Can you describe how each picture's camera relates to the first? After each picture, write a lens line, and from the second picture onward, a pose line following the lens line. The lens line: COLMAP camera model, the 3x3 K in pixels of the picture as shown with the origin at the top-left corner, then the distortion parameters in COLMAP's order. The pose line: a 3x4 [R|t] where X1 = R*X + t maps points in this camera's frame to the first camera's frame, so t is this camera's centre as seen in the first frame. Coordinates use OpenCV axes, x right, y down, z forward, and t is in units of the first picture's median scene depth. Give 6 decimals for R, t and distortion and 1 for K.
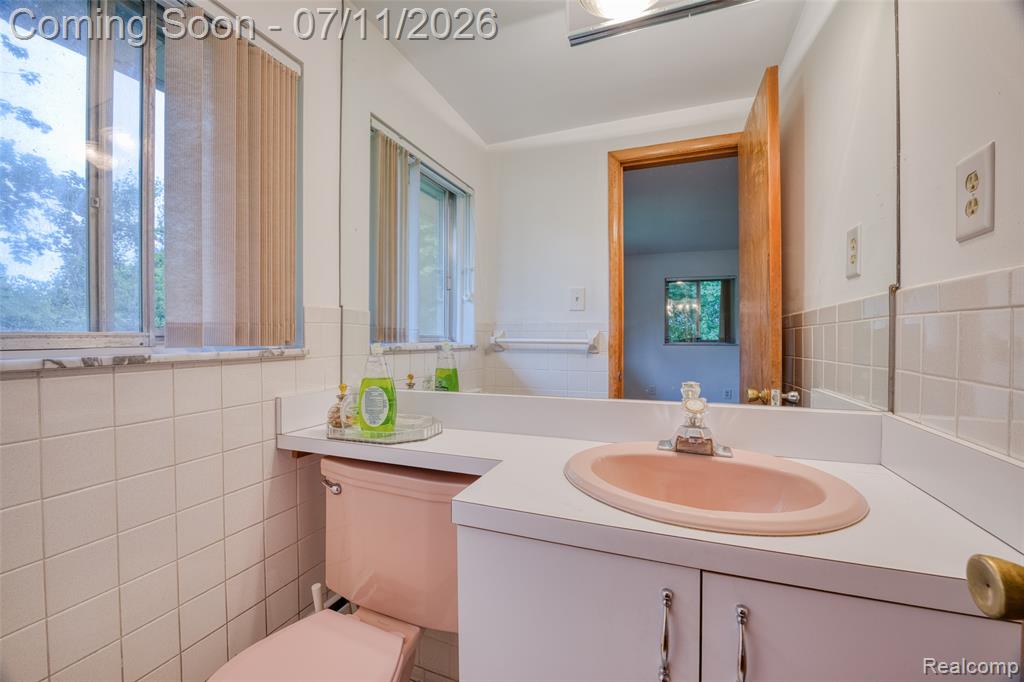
lens RADIAL K [[420.5, 0, 504.8], [0, 420.5, 338.1], [0, 0, 1]] dist [-0.016576, 0.000199]
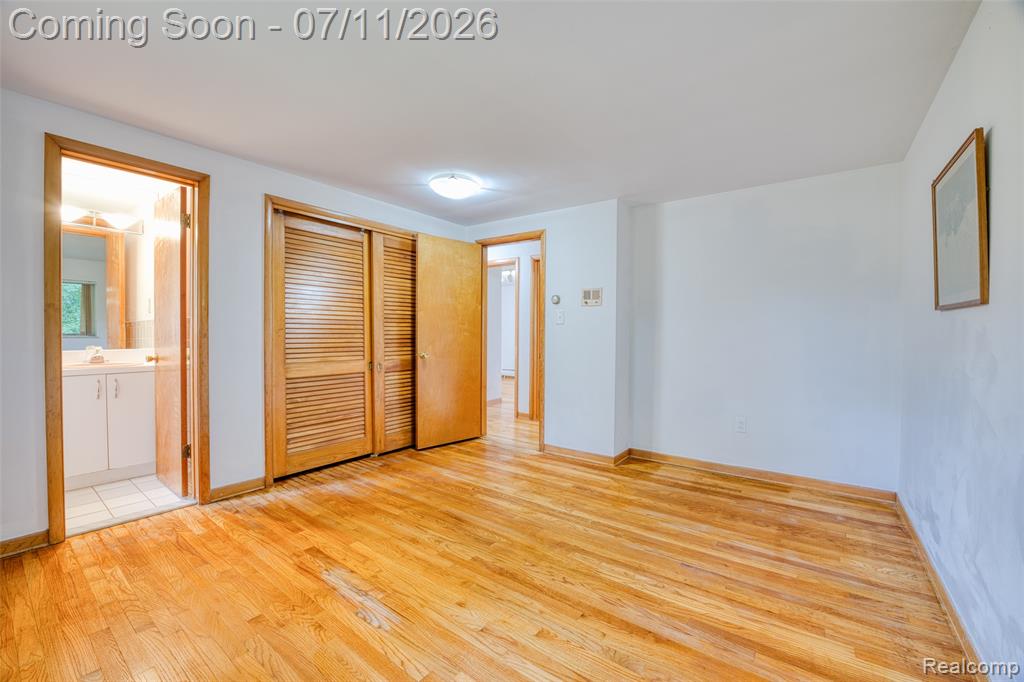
lens RADIAL K [[420.5, 0, 515.9], [0, 420.5, 337.8], [0, 0, 1]] dist [-0.016576, 0.000199]
pose [[0.255039, -0.010440, 0.966874, -3.209277], [-0.000813, 0.999939, 0.011012, 0.028410], [-0.966930, -0.003594, 0.255015, -5.260212]]
